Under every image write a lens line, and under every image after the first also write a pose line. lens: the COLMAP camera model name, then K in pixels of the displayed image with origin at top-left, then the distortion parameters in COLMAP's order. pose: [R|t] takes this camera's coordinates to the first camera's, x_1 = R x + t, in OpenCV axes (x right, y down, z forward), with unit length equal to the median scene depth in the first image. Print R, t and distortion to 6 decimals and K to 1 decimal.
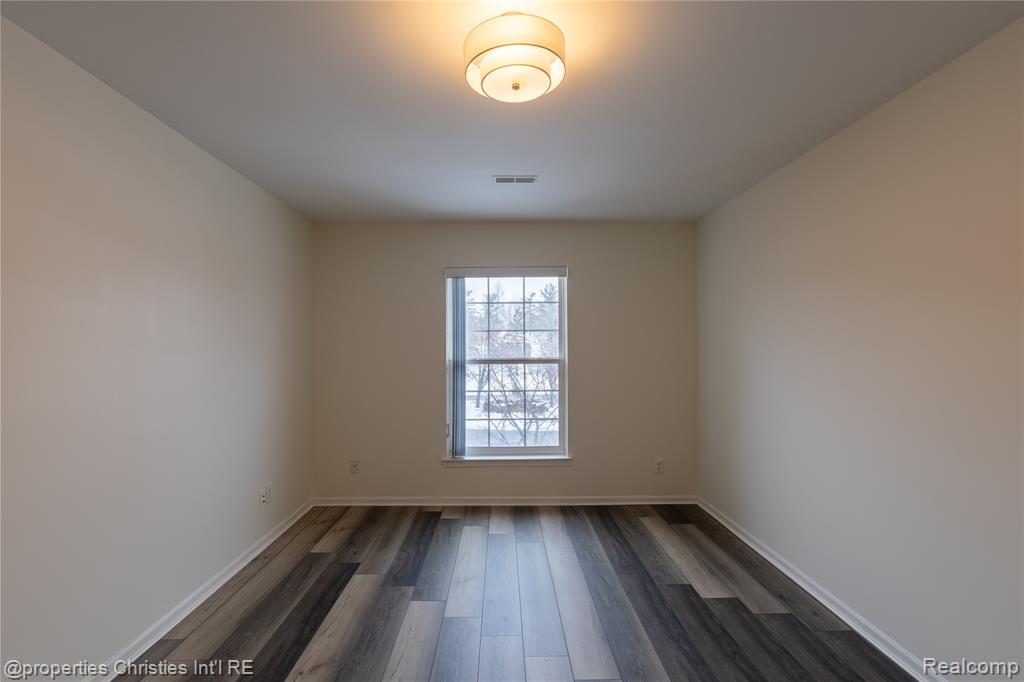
lens RADIAL K [[476.6, 0, 512.8], [0, 476.6, 338.9], [0, 0, 1]] dist [-0.005133, 0.004986]
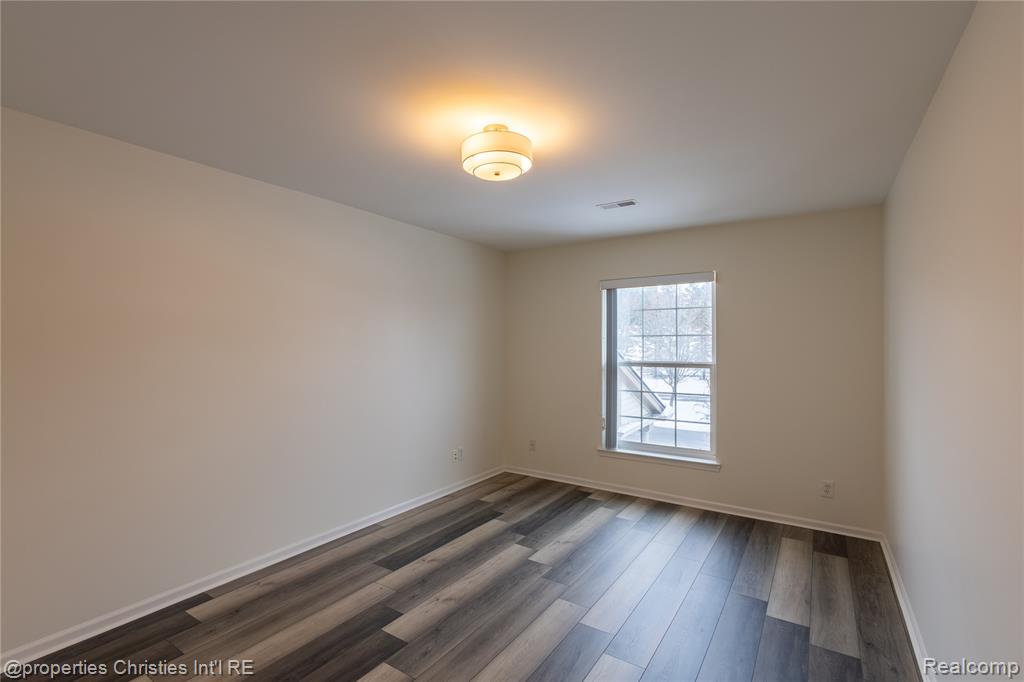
lens RADIAL K [[476.6, 0, 507.7], [0, 476.6, 342.9], [0, 0, 1]] dist [-0.005133, 0.004986]
pose [[0.821742, 0.005096, -0.569836, 0.352953], [0.003404, 0.999898, 0.013850, -0.019135], [0.569849, -0.013321, 0.821642, -0.064988]]
